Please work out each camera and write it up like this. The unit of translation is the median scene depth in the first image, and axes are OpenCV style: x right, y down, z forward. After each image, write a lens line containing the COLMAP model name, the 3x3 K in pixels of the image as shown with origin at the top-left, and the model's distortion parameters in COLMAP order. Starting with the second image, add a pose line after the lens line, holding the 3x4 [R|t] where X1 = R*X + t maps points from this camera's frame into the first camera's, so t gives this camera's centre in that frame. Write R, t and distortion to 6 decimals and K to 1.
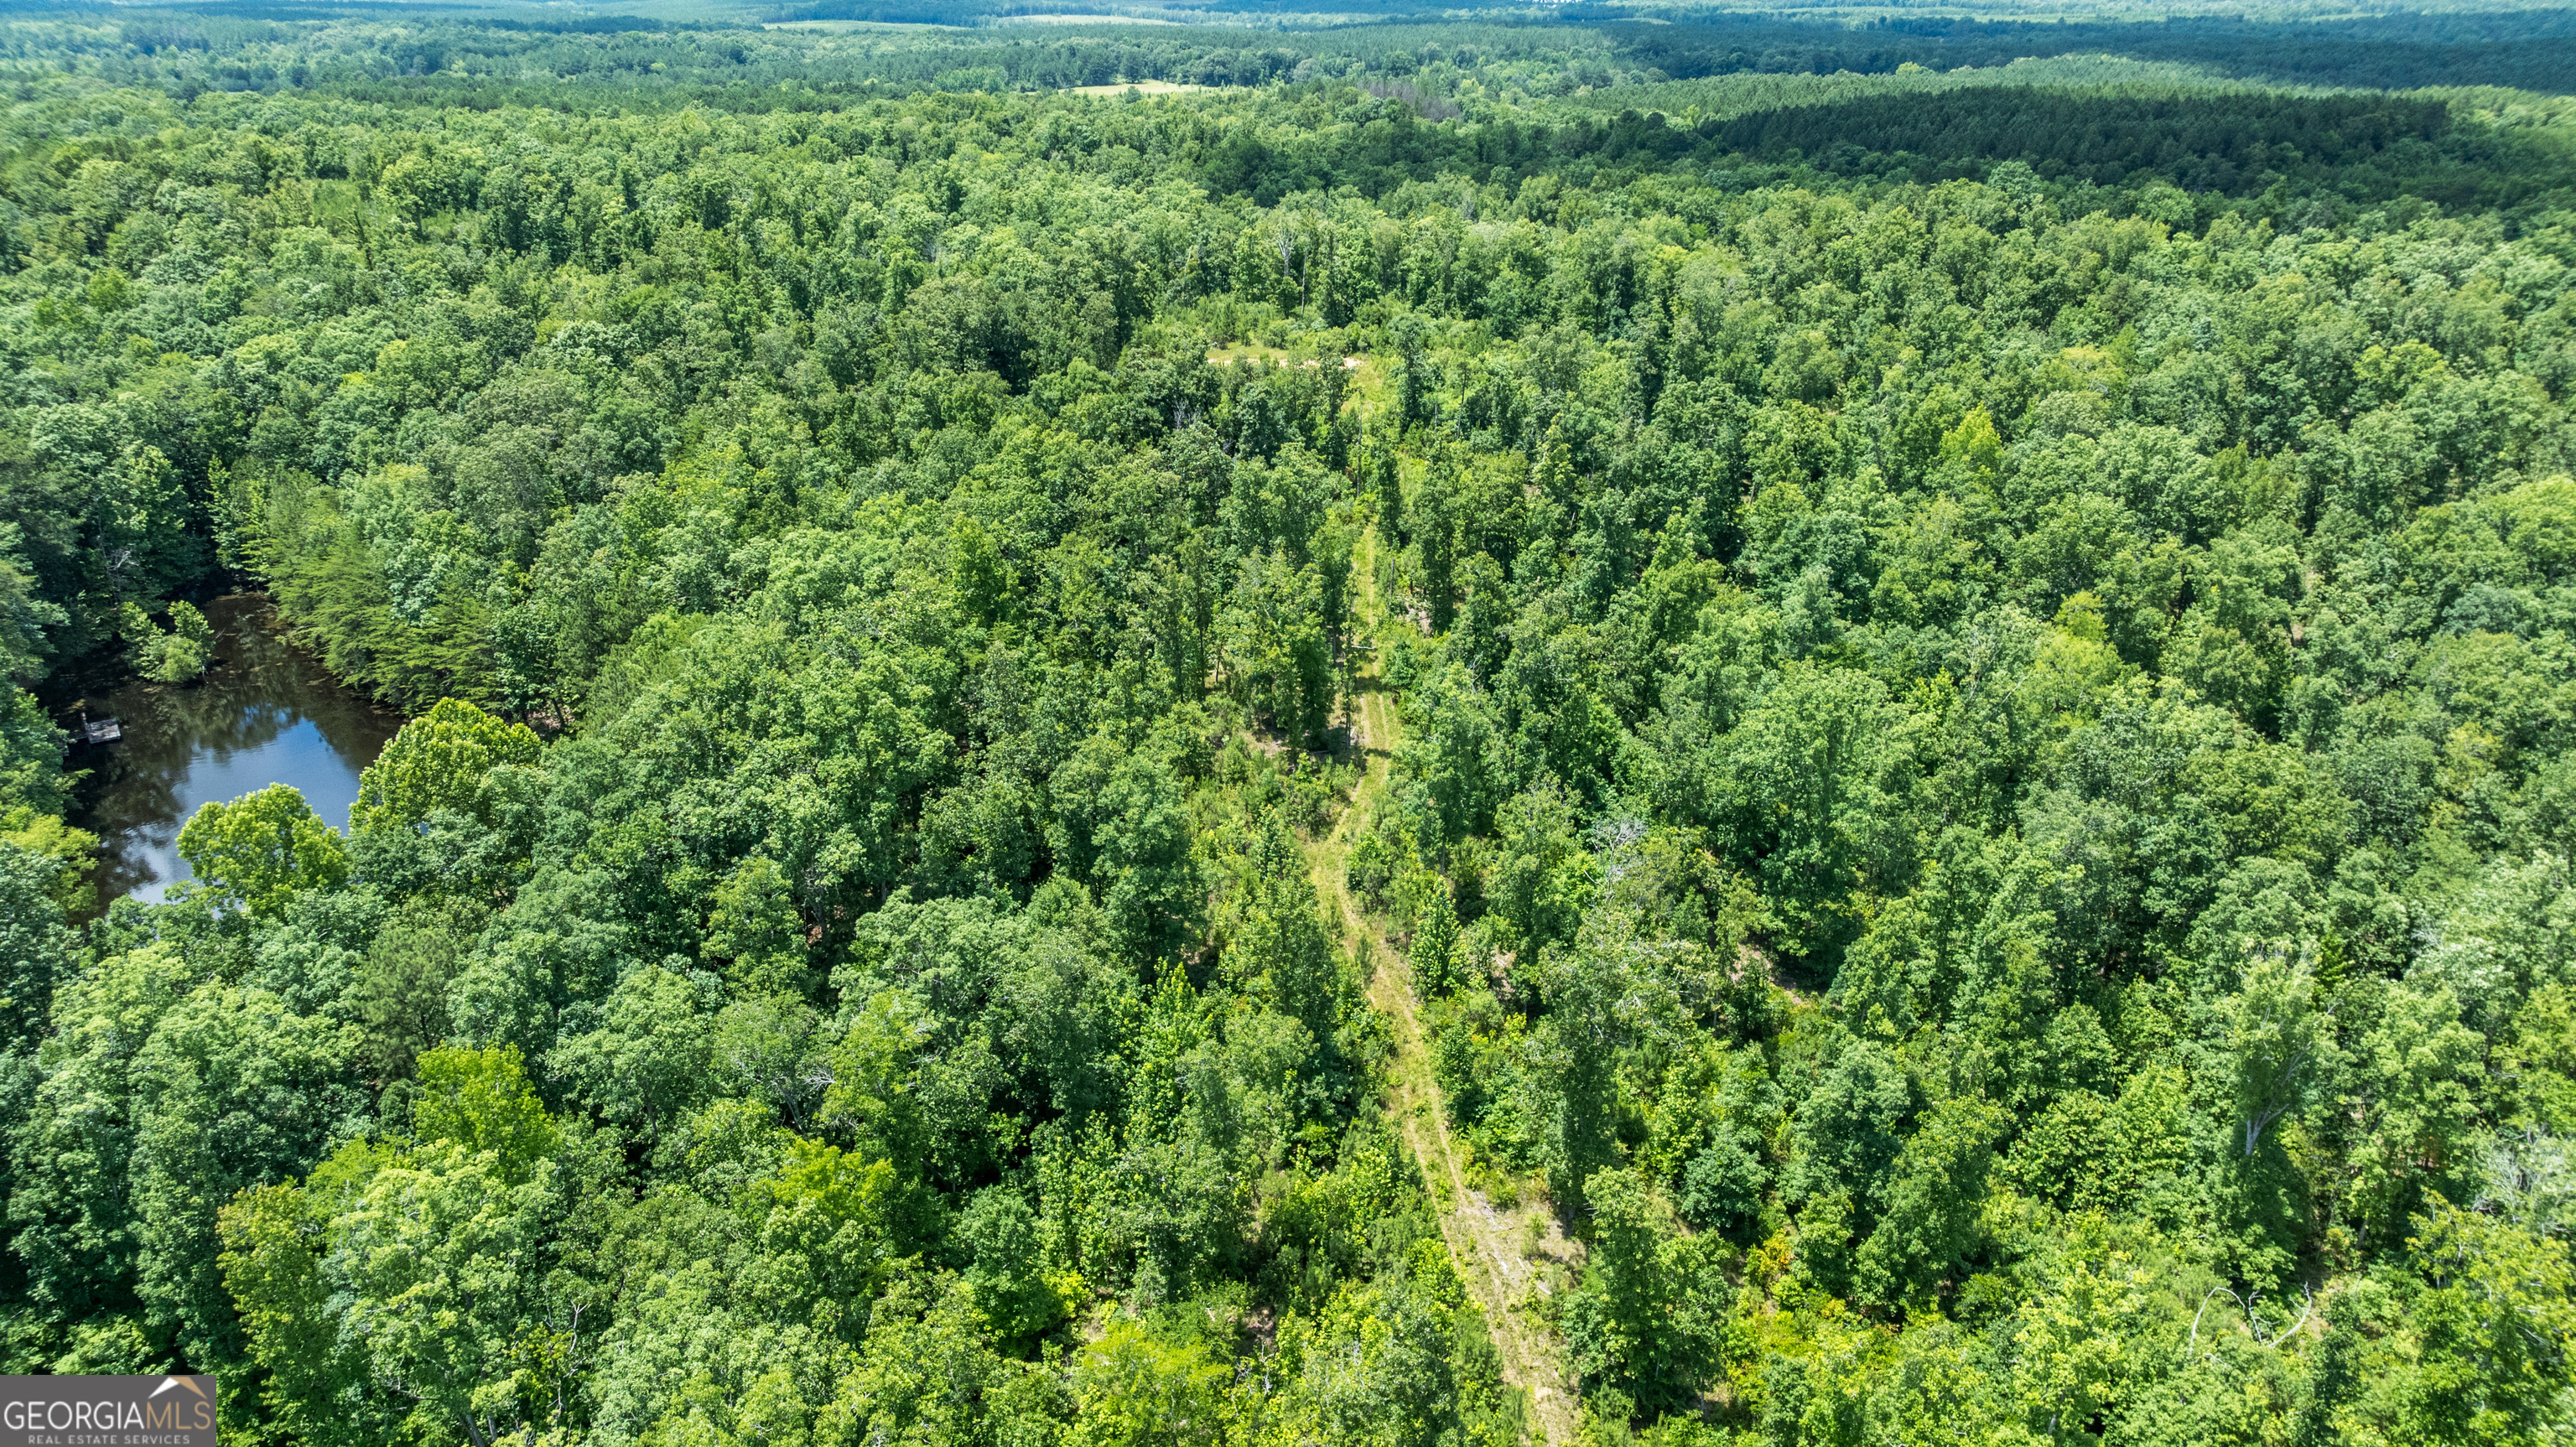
lens RADIAL K [[1841.7, 0, 1275.9], [0, 1841.7, 728.7], [0, 0, 1]] dist [-0.008578, 0.010490]
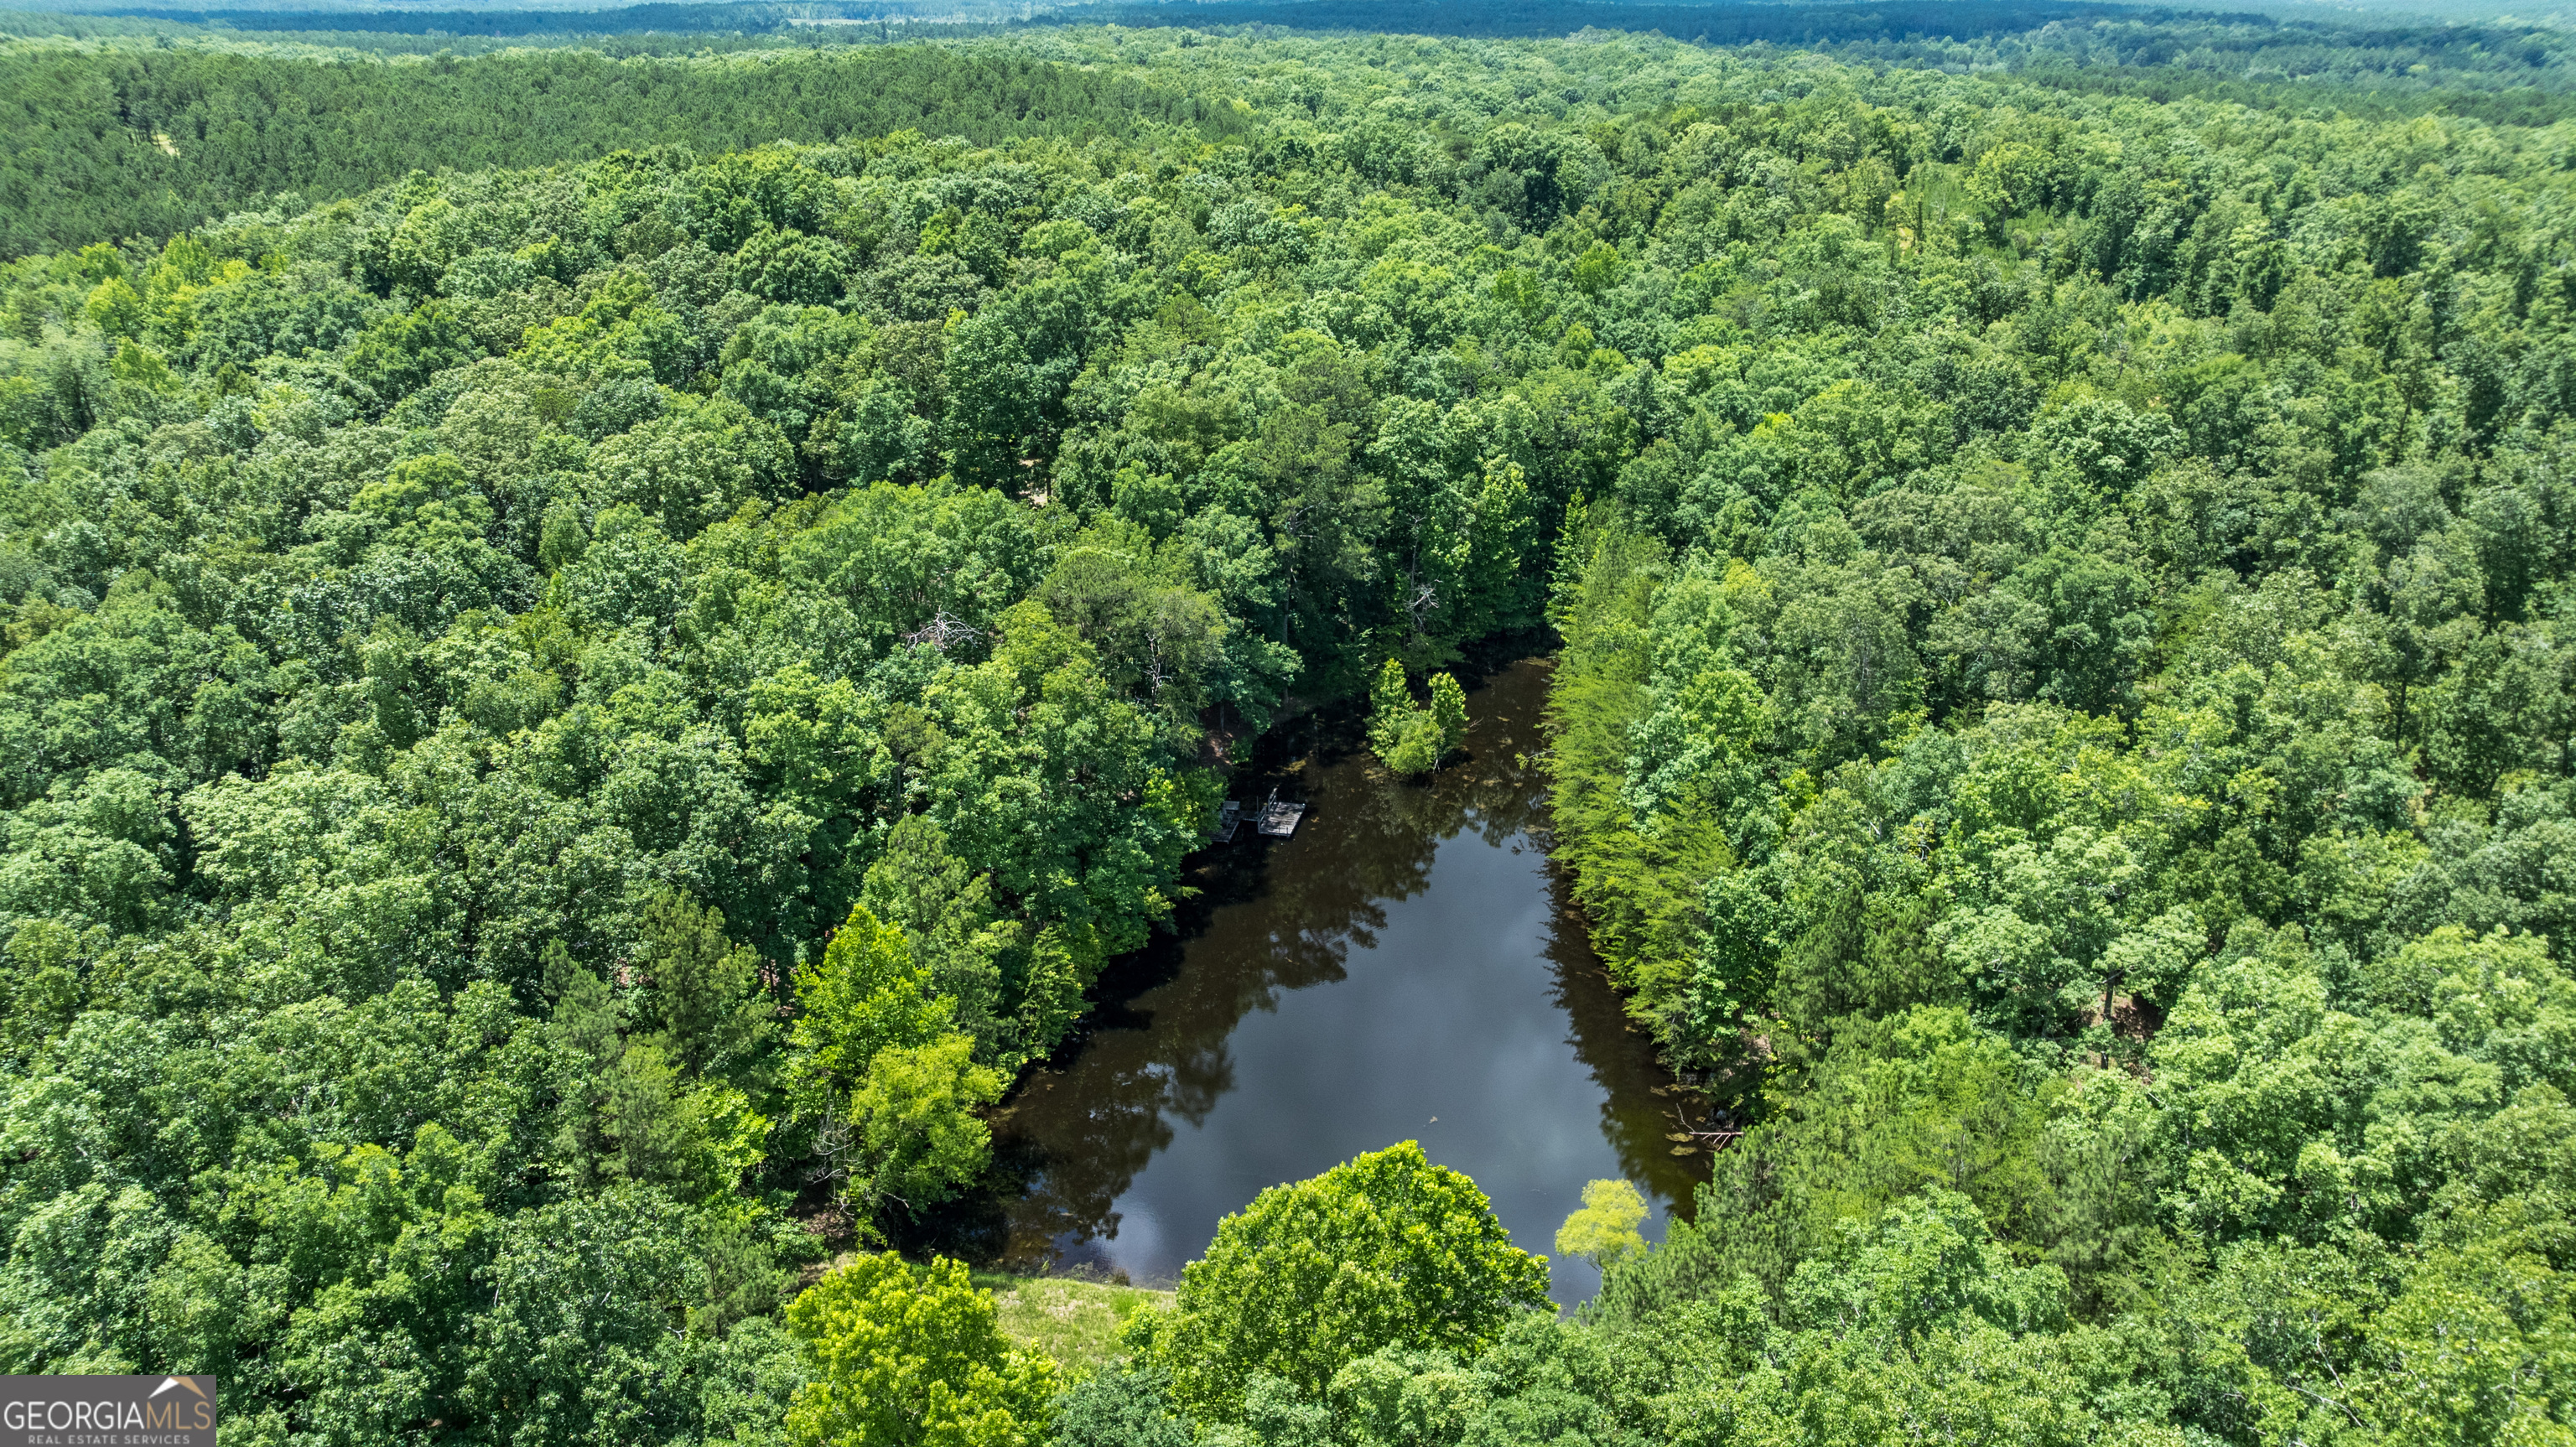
lens RADIAL K [[1841.7, 0, 1281.4], [0, 1841.7, 704.2], [0, 0, 1]] dist [-0.008578, 0.010490]
pose [[0.666986, 0.286635, -0.687728, -0.075572], [-0.292872, 0.949600, 0.111740, -0.094818], [0.685095, 0.126887, 0.717318, 0.299362]]
